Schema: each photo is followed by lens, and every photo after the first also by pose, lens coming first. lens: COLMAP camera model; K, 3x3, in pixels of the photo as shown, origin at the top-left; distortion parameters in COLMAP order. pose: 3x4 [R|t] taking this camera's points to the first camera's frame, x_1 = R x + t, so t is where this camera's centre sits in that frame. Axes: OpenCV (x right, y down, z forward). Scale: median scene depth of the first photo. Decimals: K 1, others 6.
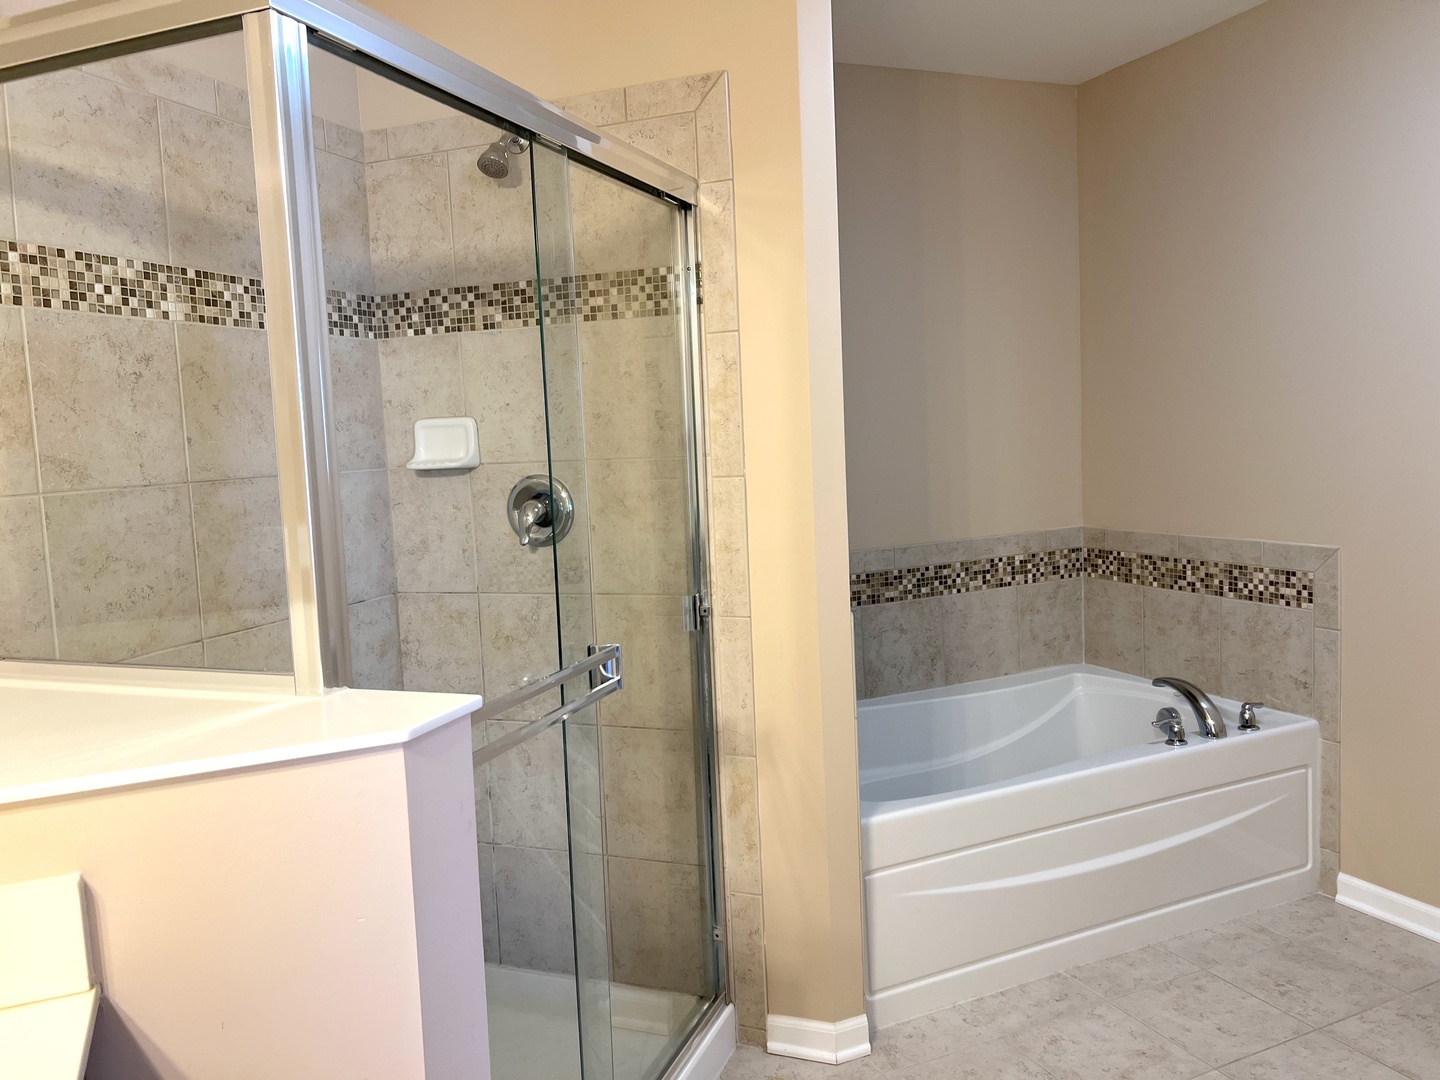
lens RADIAL K [[1098.7, 0, 720.9], [0, 1098.7, 534.9], [0, 0, 1]] dist [0.057381, -0.056202]
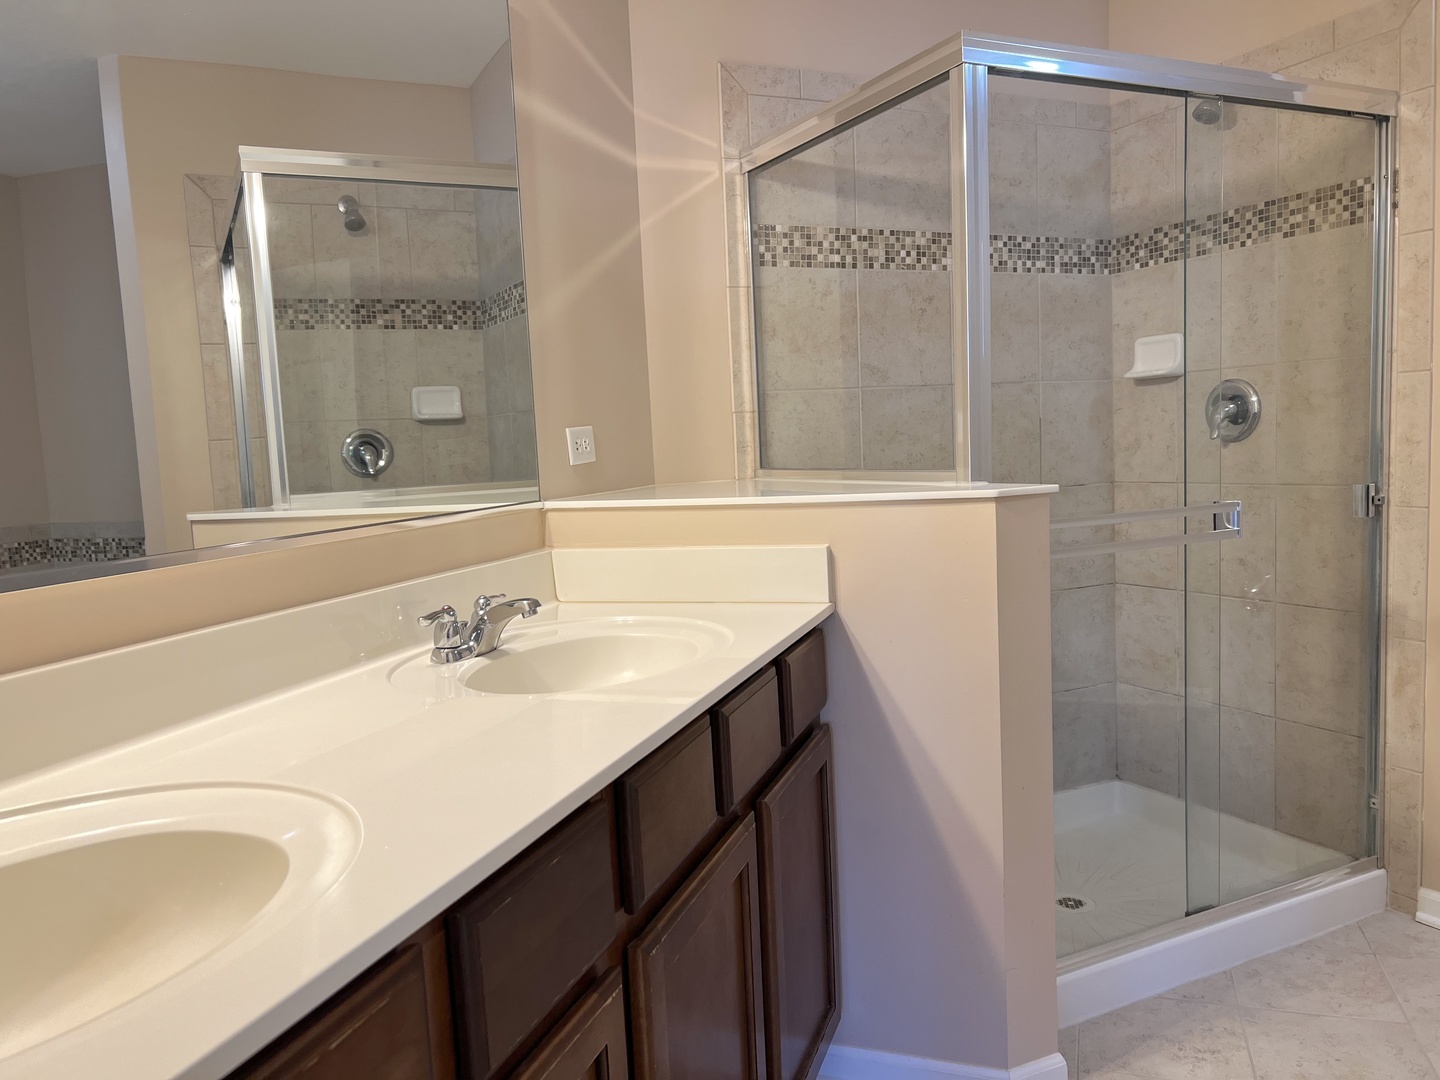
lens RADIAL K [[1098.7, 0, 720.9], [0, 1098.7, 534.9], [0, 0, 1]] dist [0.057381, -0.056202]
pose [[0.735333, 0.068138, -0.674271, 0.241536], [-0.049882, 0.997676, 0.046419, 0.083763], [0.675867, -0.000500, 0.737023, -0.222451]]
